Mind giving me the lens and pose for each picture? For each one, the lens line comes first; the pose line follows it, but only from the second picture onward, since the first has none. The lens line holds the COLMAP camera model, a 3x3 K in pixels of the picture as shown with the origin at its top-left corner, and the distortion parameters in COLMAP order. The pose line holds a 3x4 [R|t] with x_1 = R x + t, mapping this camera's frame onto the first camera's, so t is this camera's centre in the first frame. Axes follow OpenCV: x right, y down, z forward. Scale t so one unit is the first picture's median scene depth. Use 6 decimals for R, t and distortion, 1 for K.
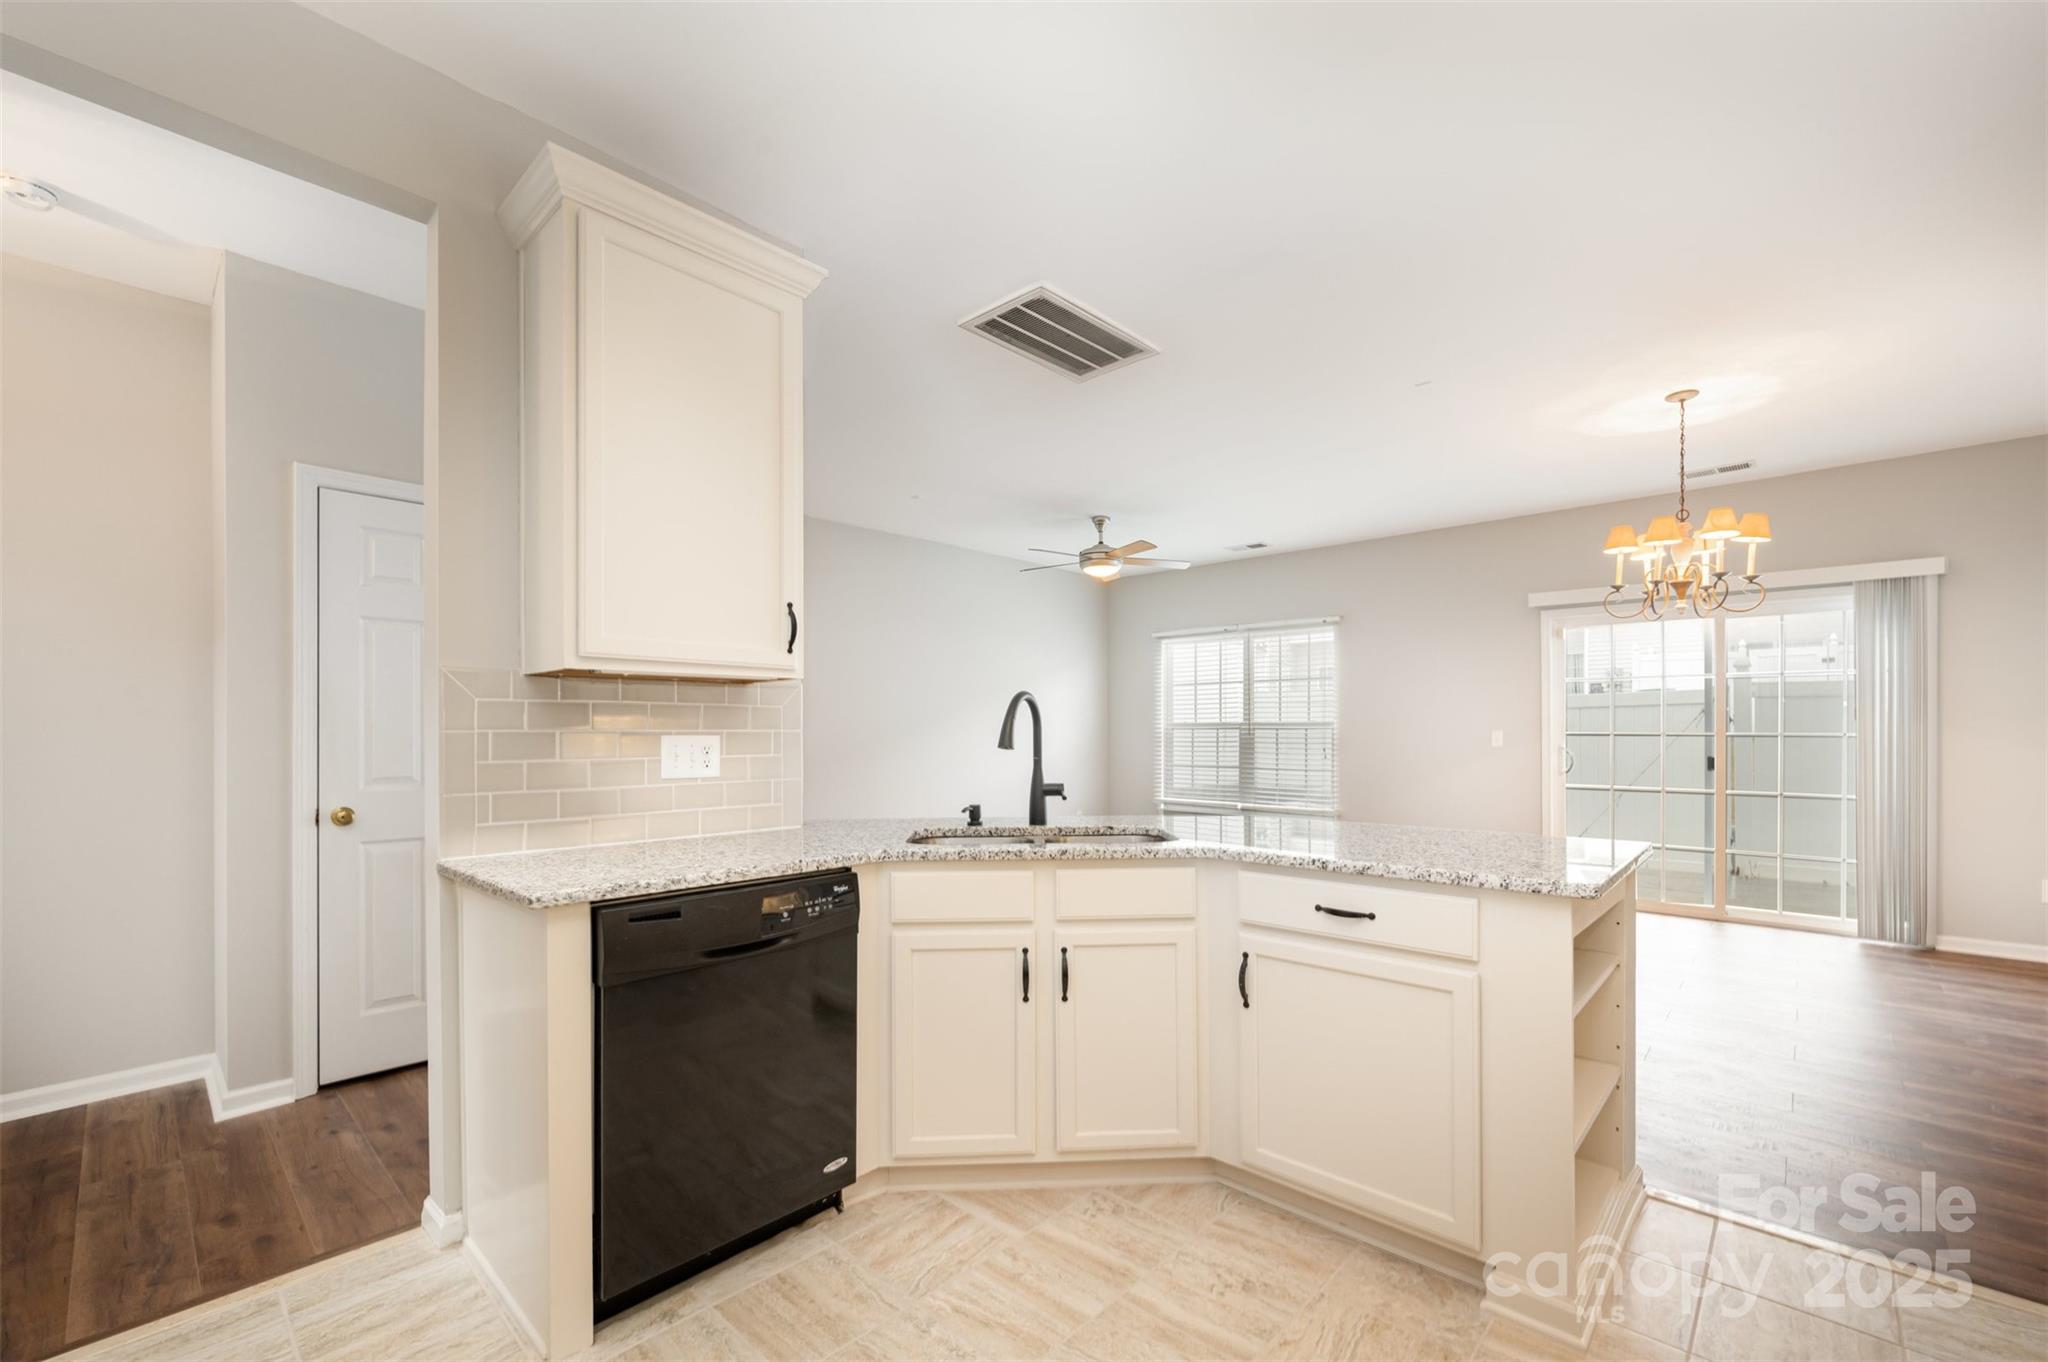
lens RADIAL K [[962.4, 0, 1032.5], [0, 962.4, 735.9], [0, 0, 1]] dist [-0.004368, 0.000042]
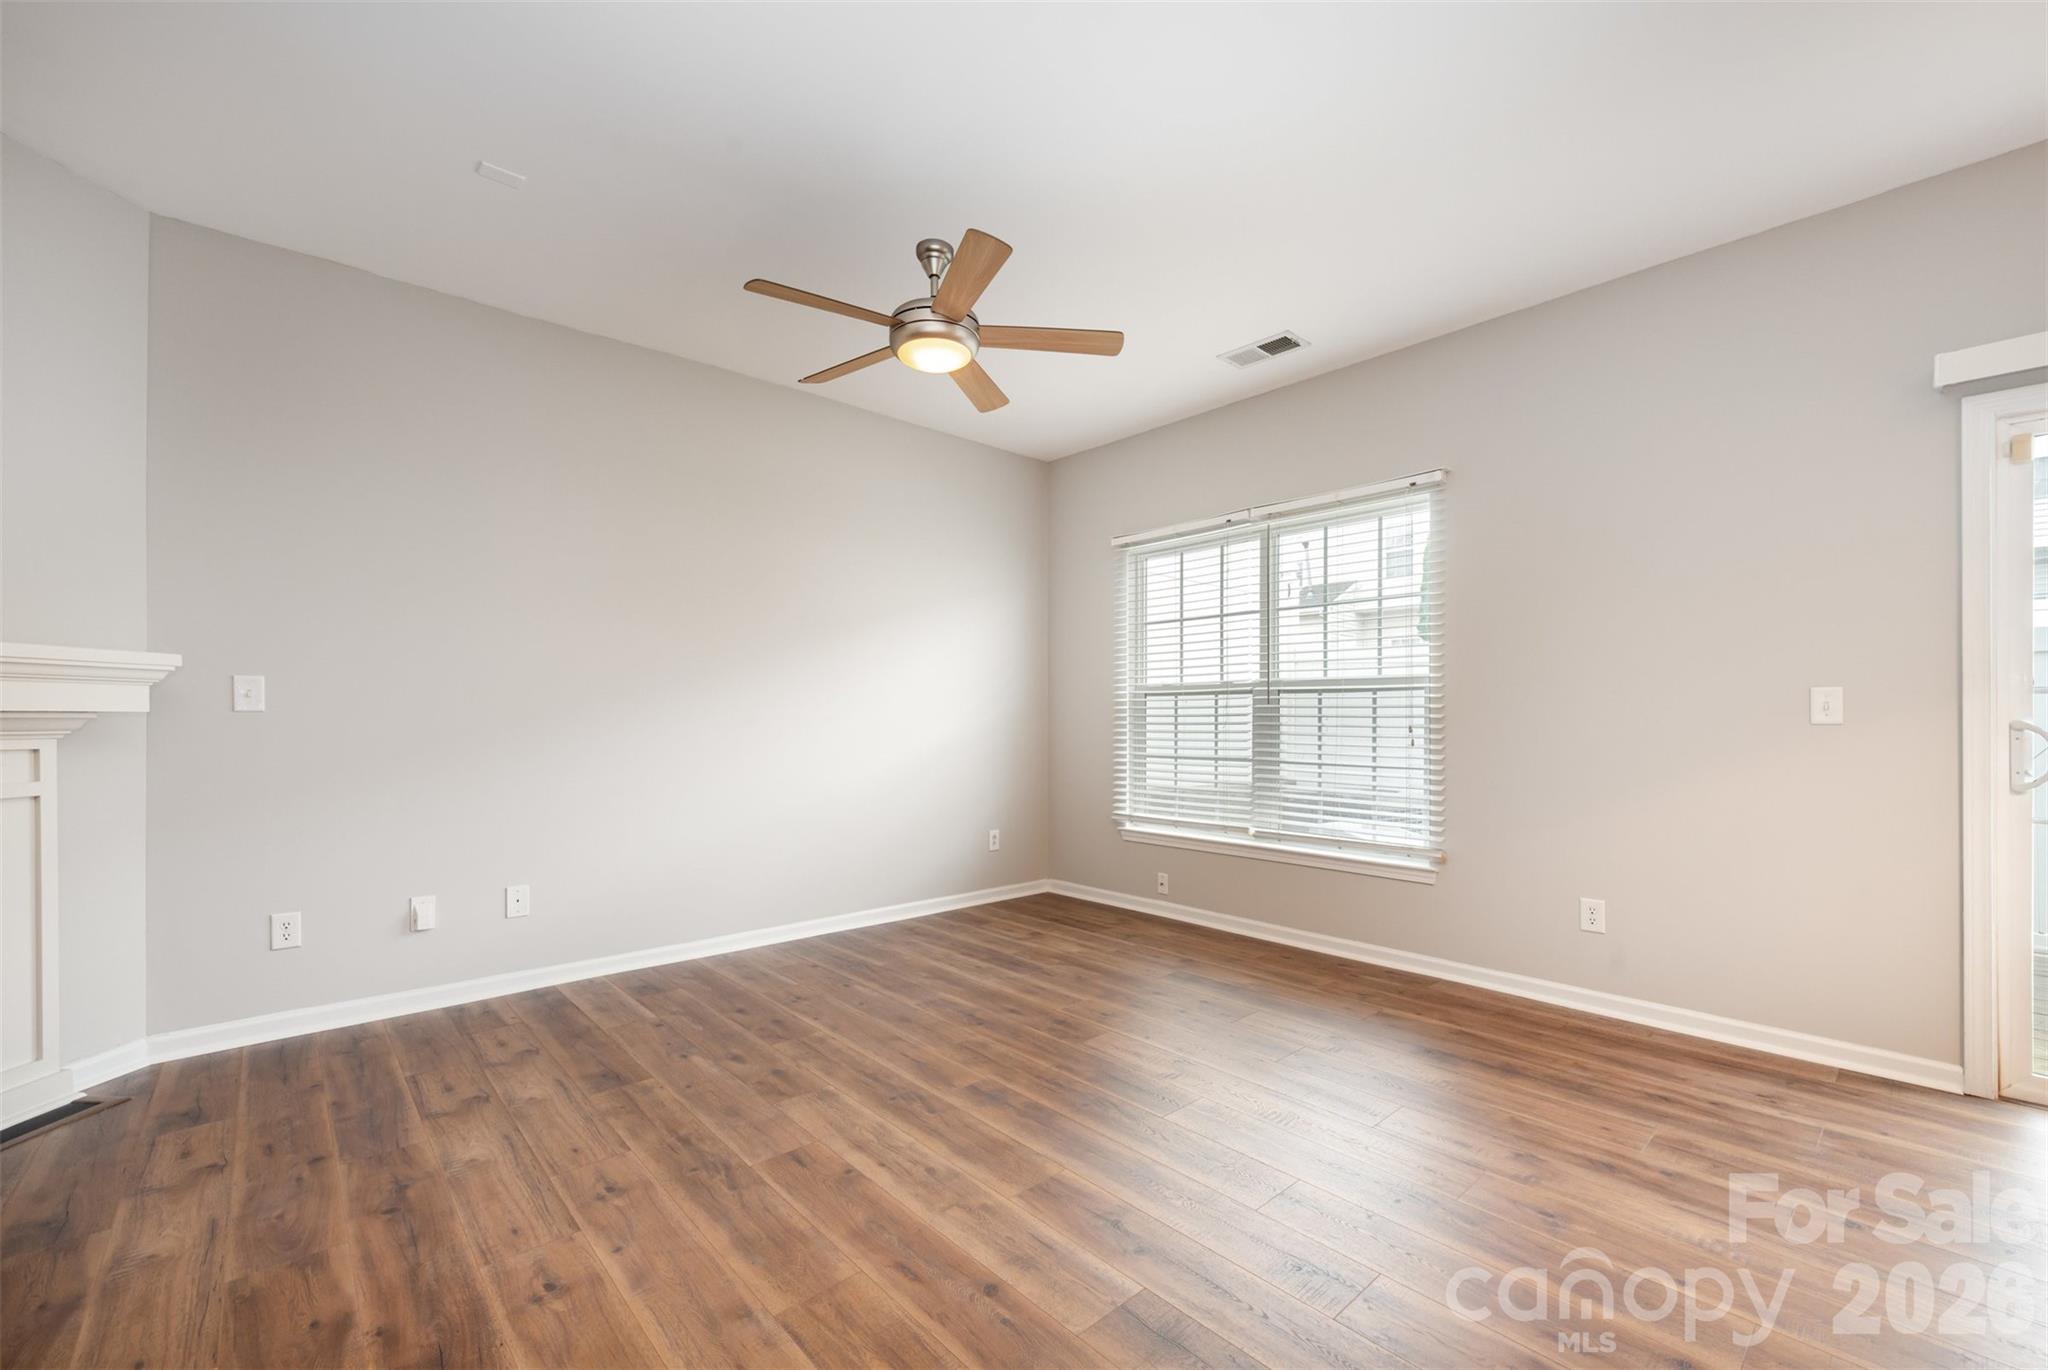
lens RADIAL K [[894.9, 0, 1025.1], [0, 894.9, 718.3], [0, 0, 1]] dist [-0.000483, 0.000053]
pose [[0.995907, 0.001507, -0.090374, 0.126602], [-0.001825, 0.999992, -0.003437, 0.009520], [0.090368, 0.003588, 0.995902, 0.454180]]
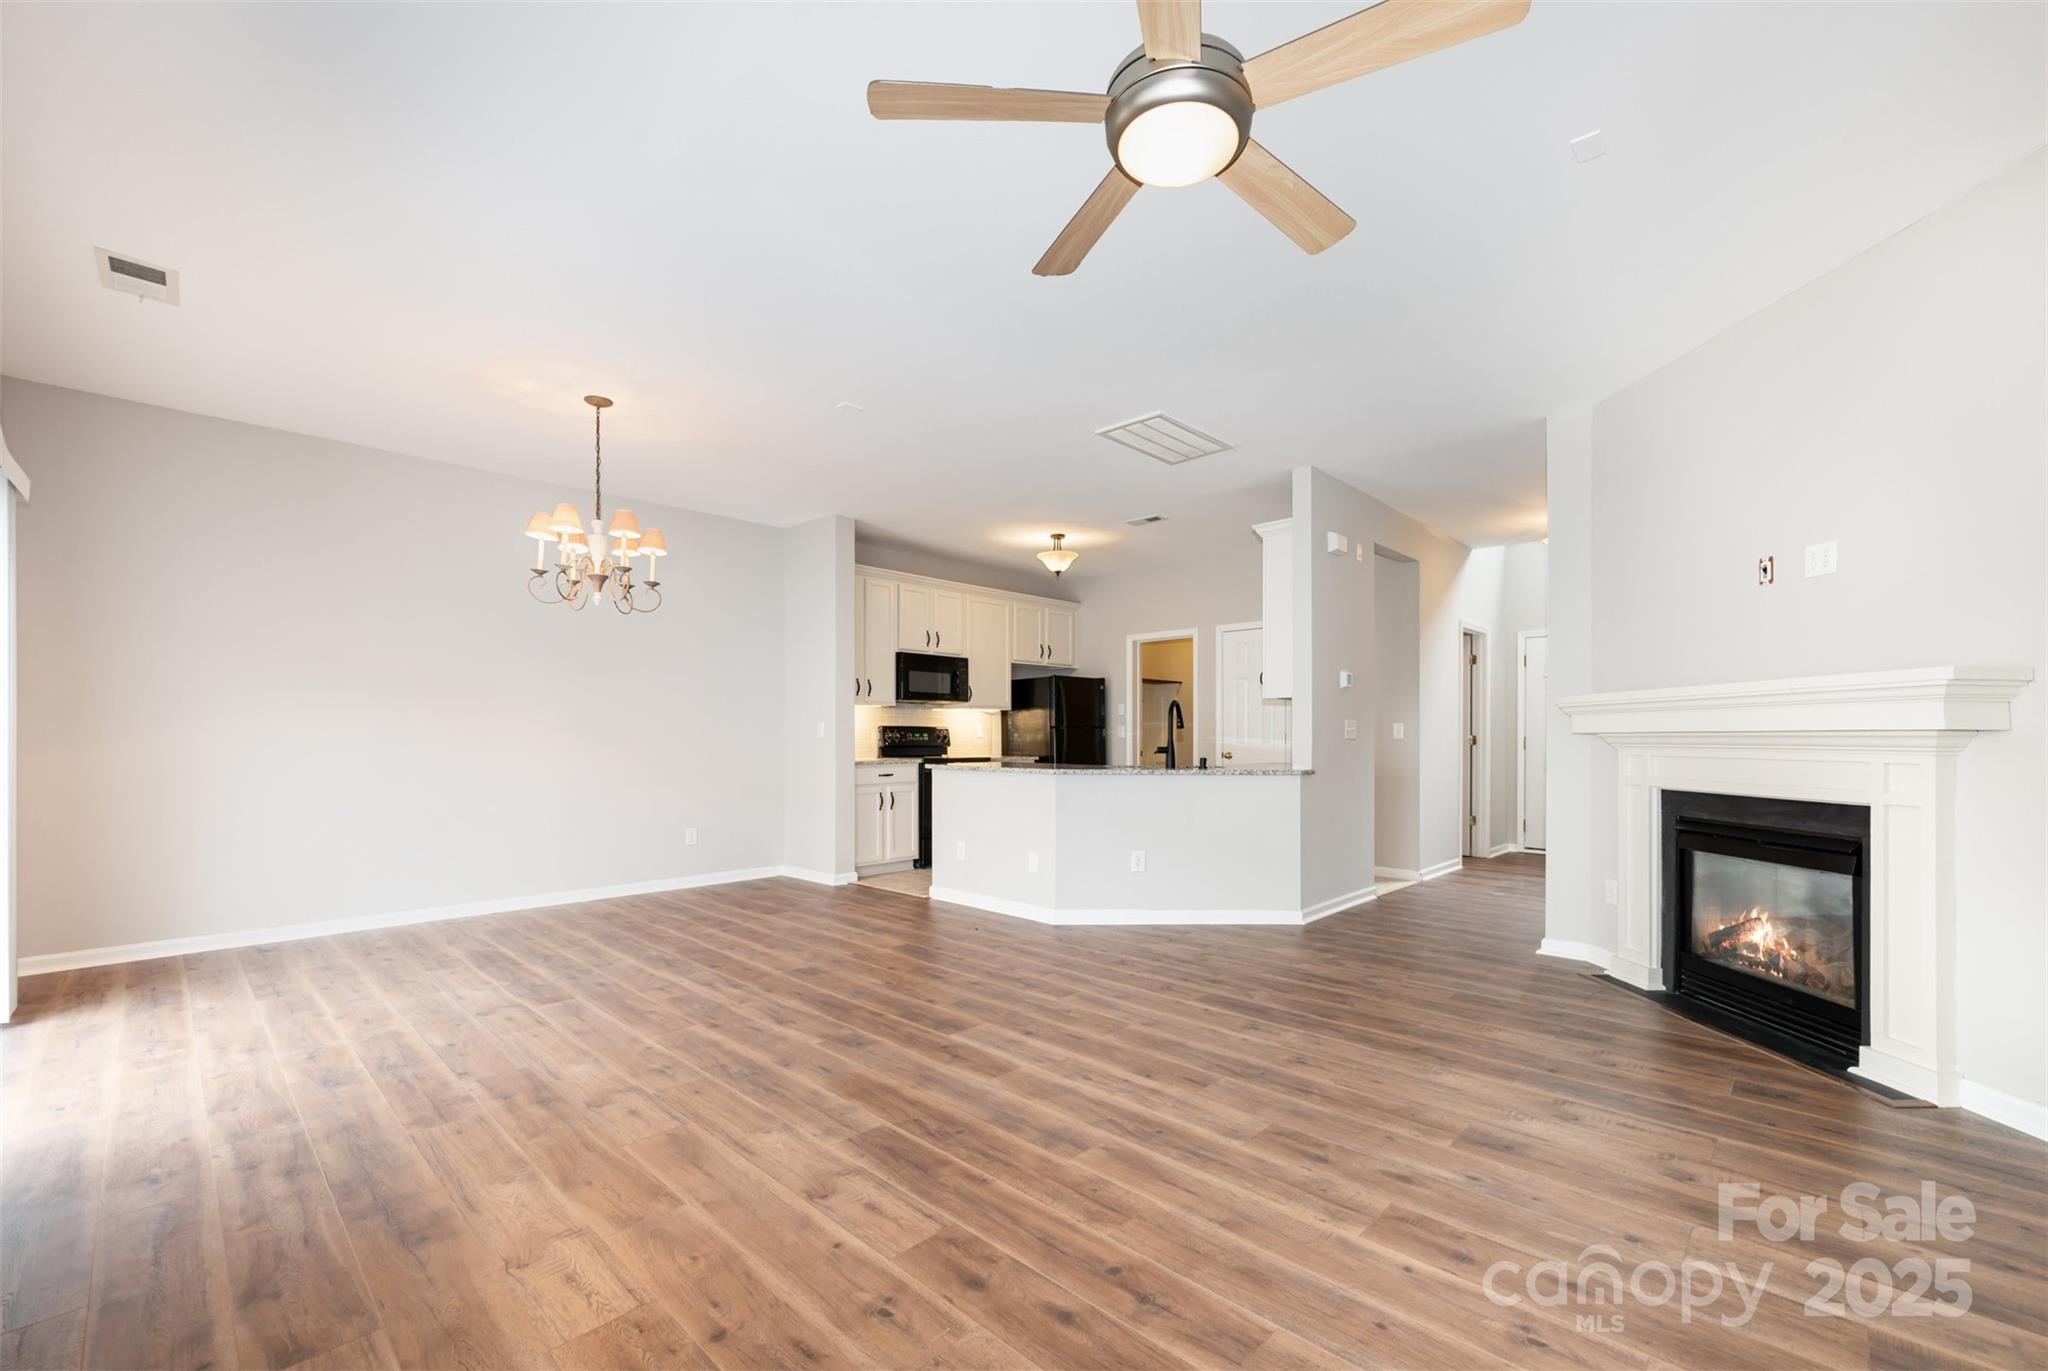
lens RADIAL K [[835.9, 0, 1026.0], [0, 835.9, 723.3], [0, 0, 1]] dist [-0.000372, 0.000003]
pose [[-0.999309, 0.002029, 0.037123, 0.088512], [0.001569, 0.999922, -0.012413, 0.007939], [-0.037145, -0.012346, -0.999234, 1.016135]]
